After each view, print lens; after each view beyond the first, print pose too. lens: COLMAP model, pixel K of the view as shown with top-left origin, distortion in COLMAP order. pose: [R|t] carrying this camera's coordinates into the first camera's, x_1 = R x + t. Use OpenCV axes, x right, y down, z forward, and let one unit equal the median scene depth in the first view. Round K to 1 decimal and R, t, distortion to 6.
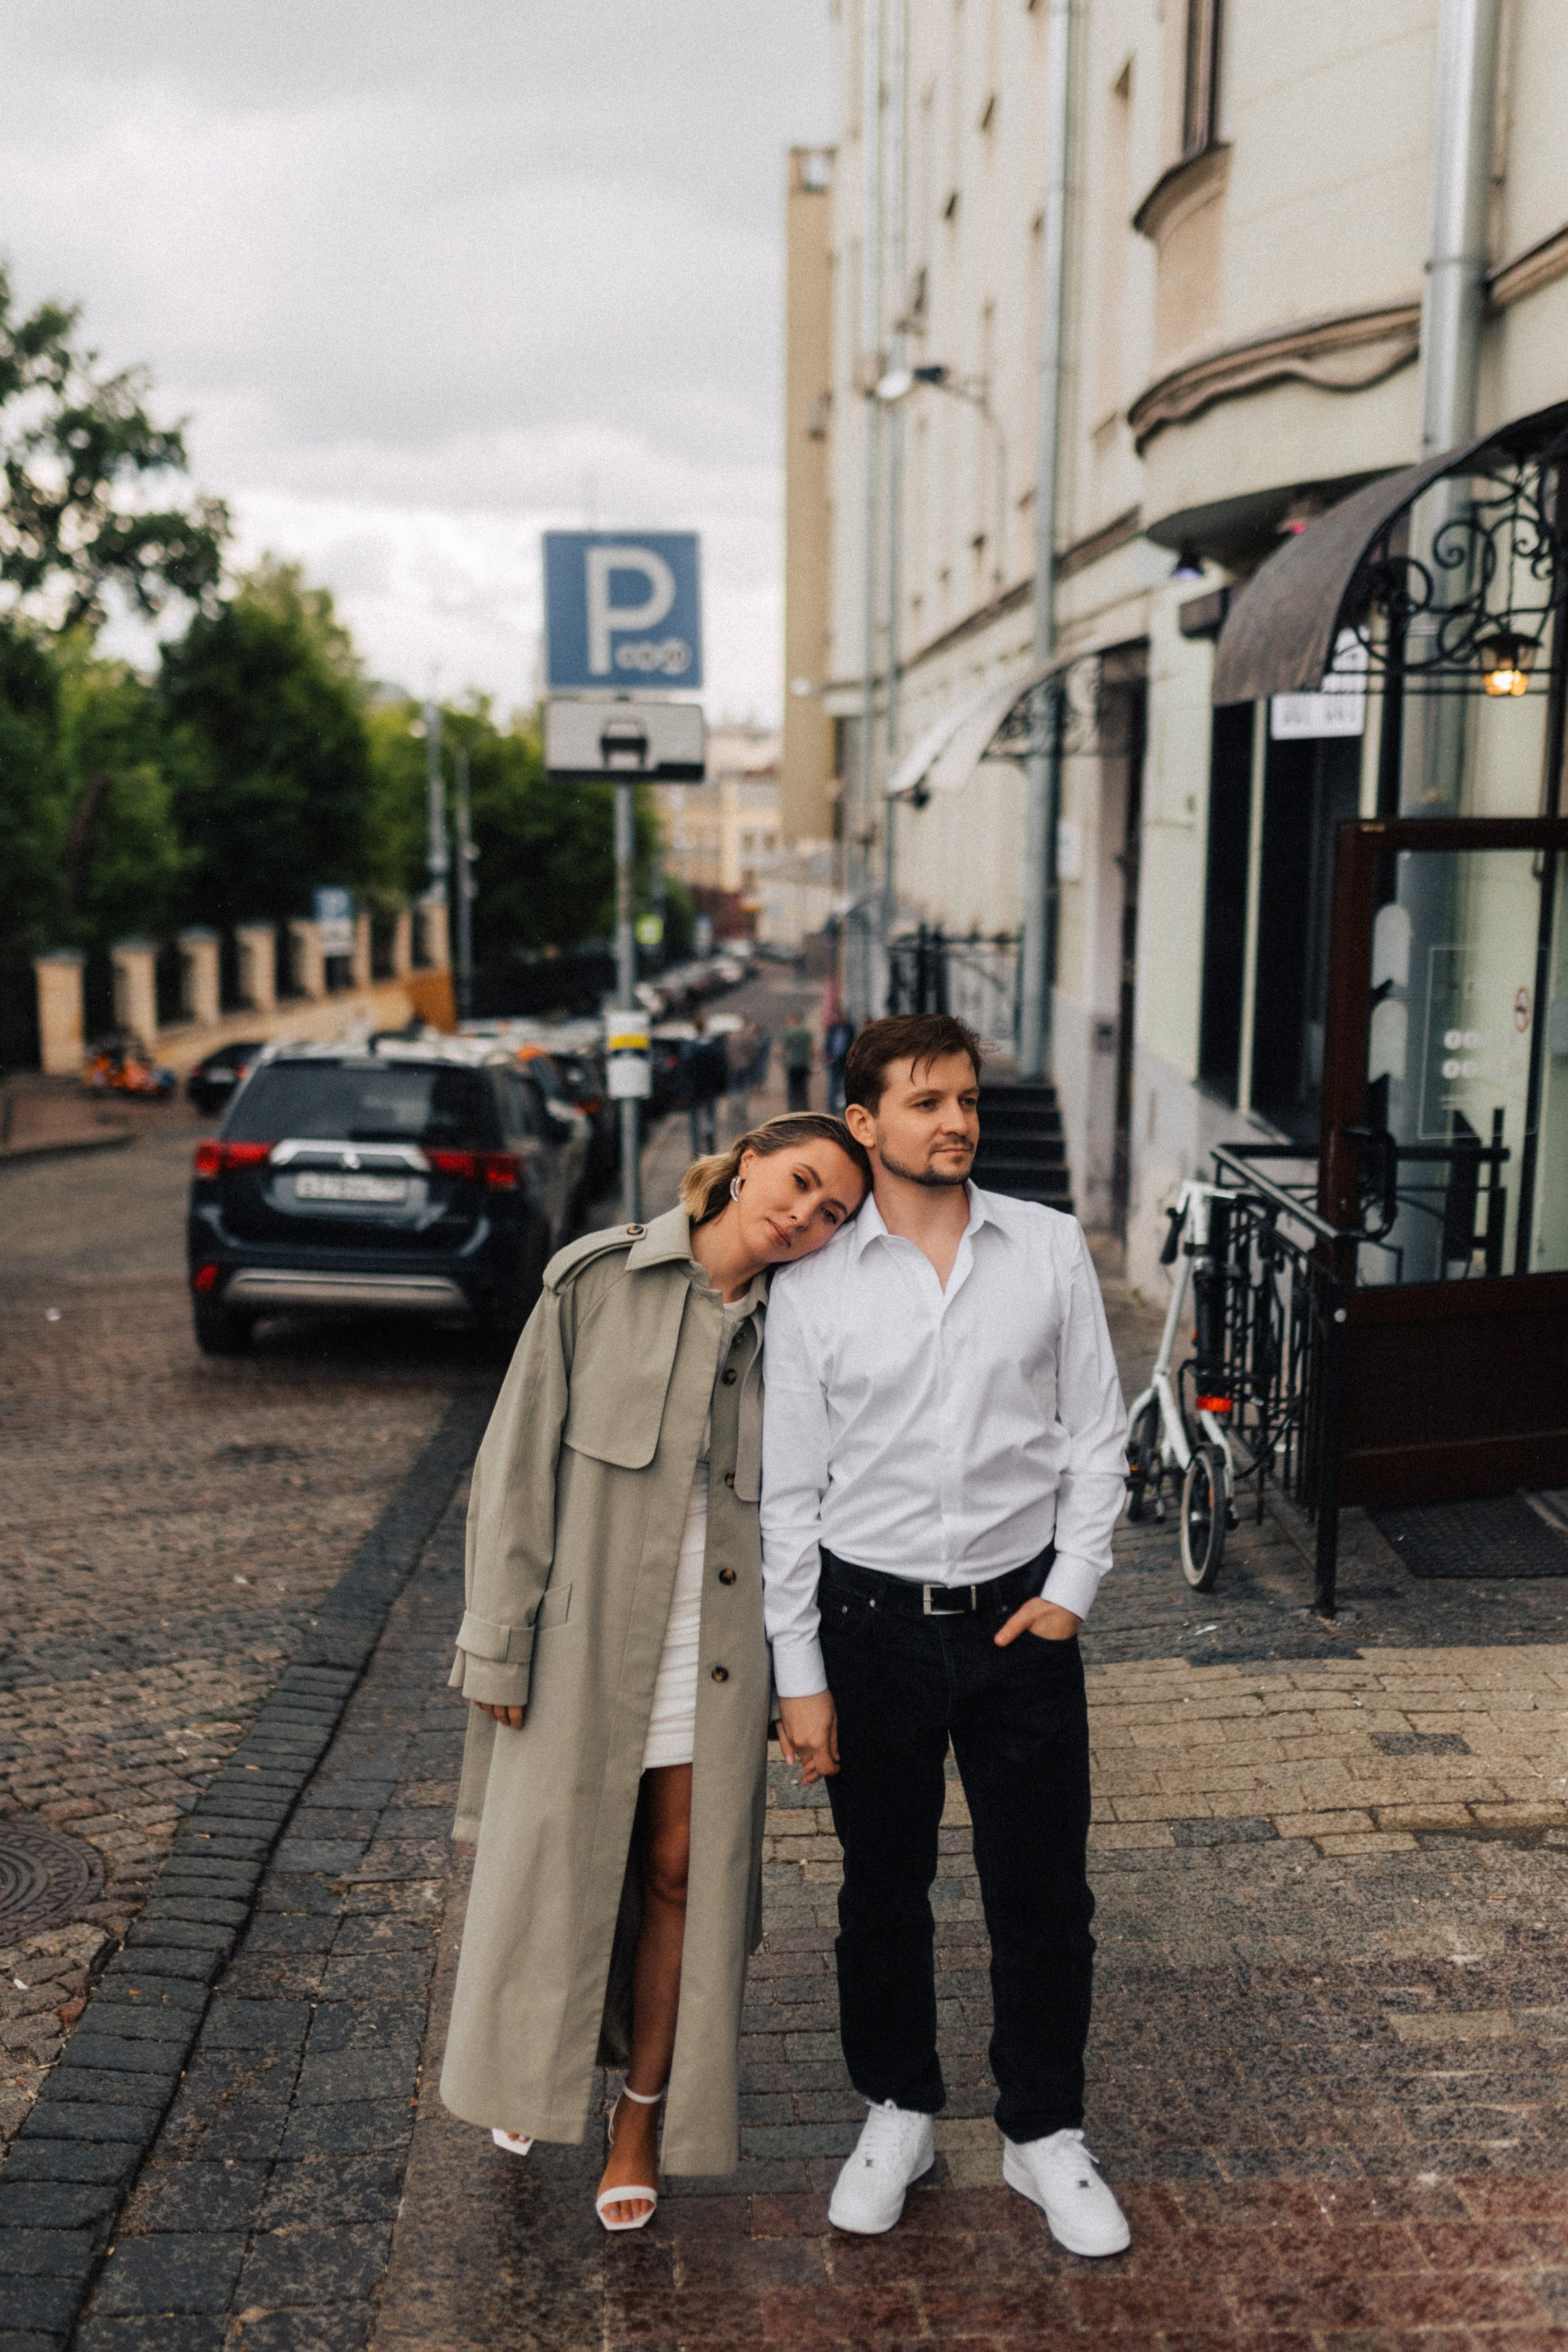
lens RADIAL K [[2268.3, 0, 757.3], [0, 2268.3, 1177.8], [0, 0, 1]] dist [0.000309, 0.018556]
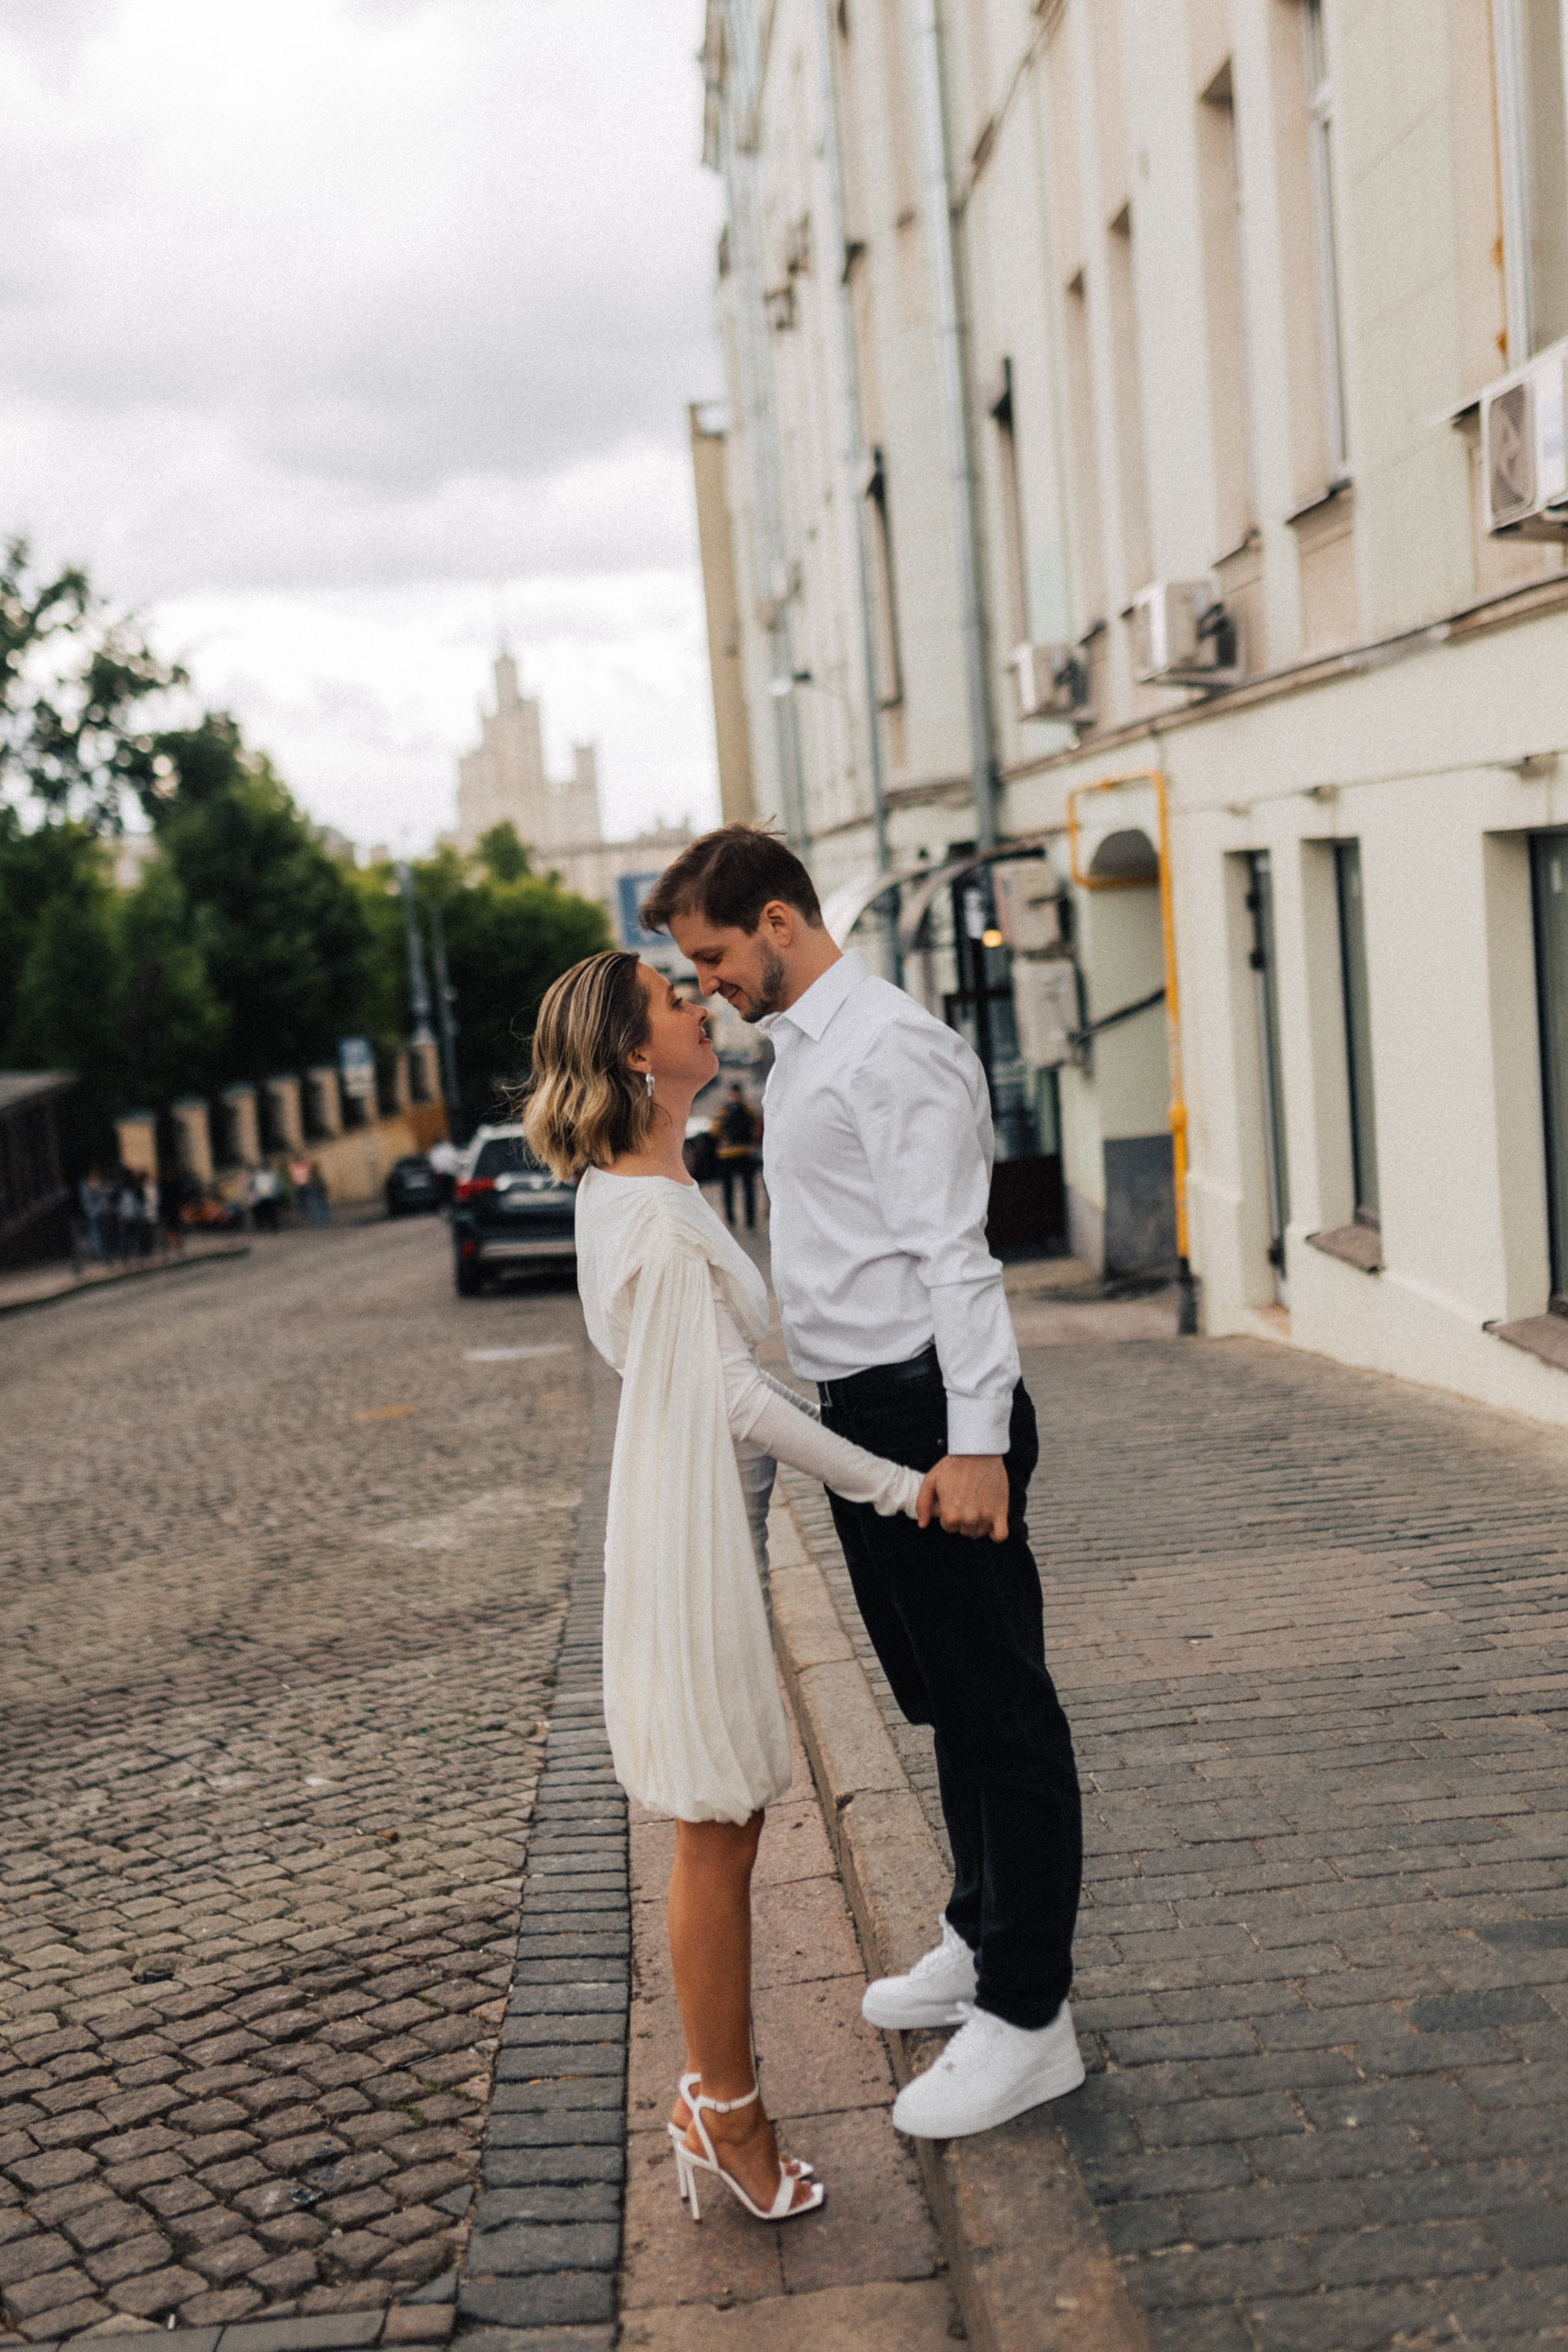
lens RADIAL K [[2352.5, 0, 788.1], [0, 2352.5, 1167.7], [0, 0, 1]] dist [0.002967, 0.009390]
pose [[0.994803, -0.097913, 0.027924, -0.005362], [0.099249, 0.993738, -0.051318, 0.021704], [-0.022725, 0.053823, 0.998292, -0.198259]]
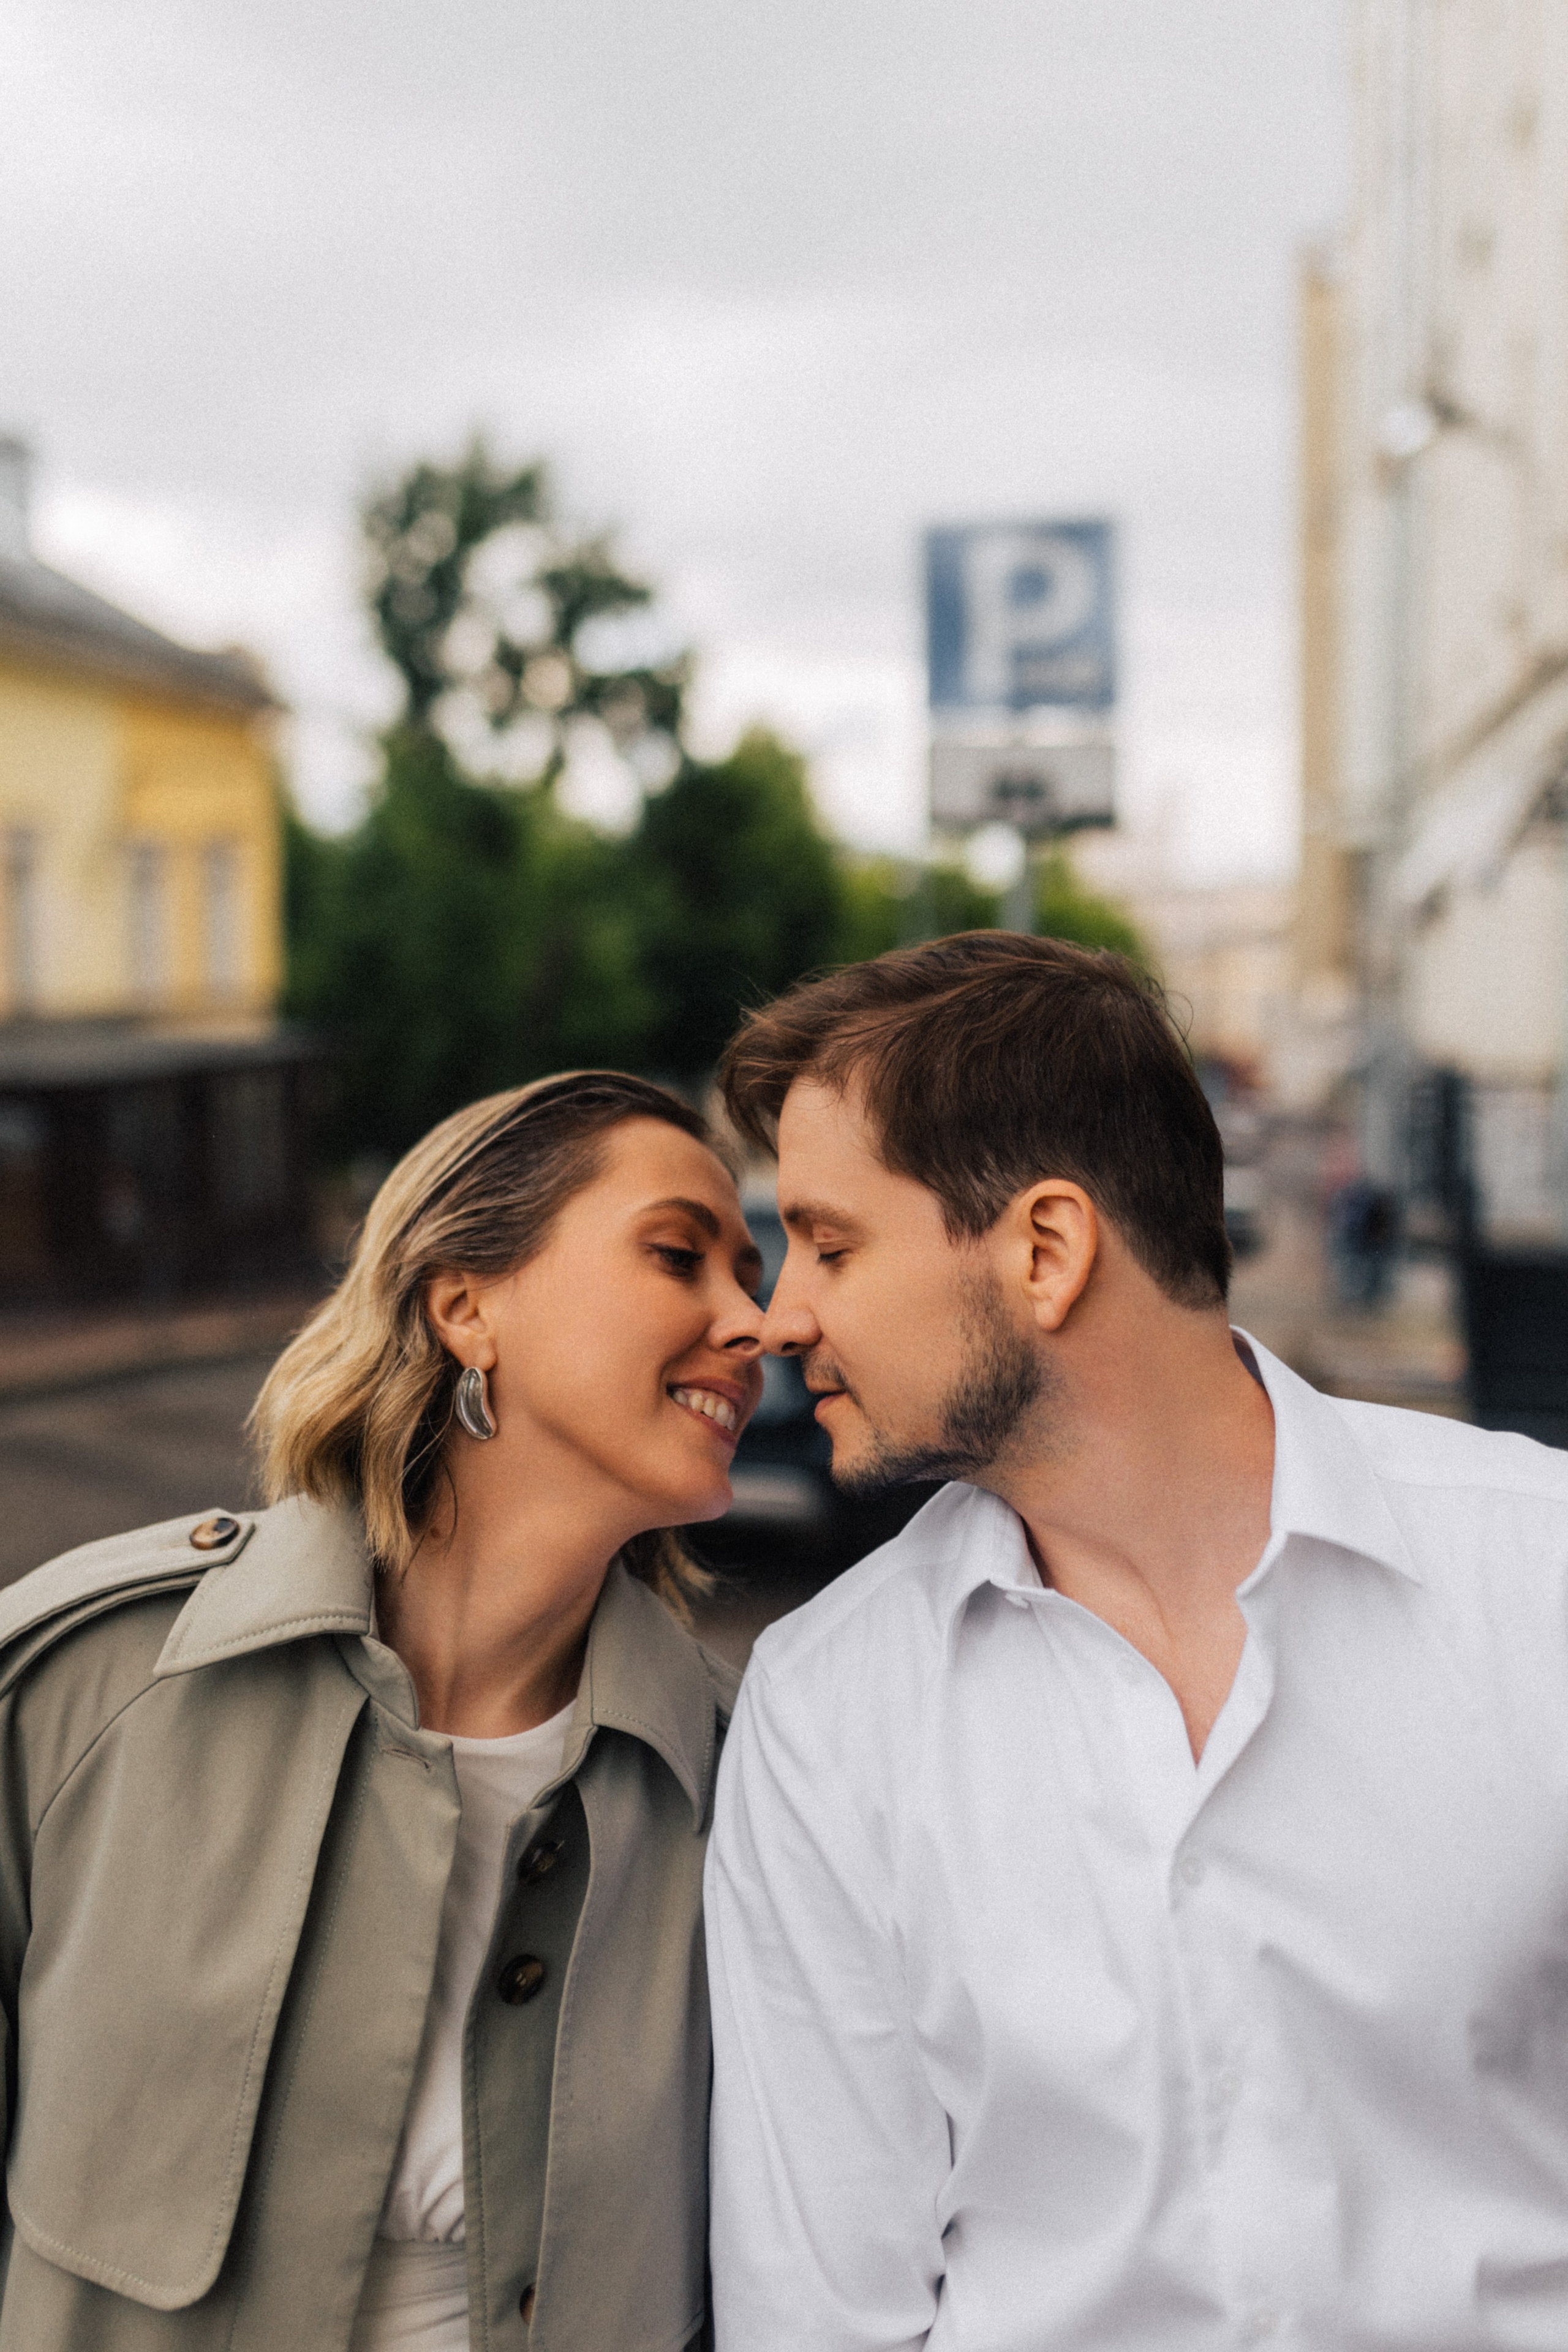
lens RADIAL K [[2352.5, 0, 788.1], [0, 2352.5, 1167.7], [0, 0, 1]] dist [0.002967, 0.009390]
pose [[0.978711, 0.006106, -0.205152, 0.008101], [-0.022944, 0.996547, -0.079794, -0.000374], [0.203957, 0.082802, 0.975472, 0.057806]]
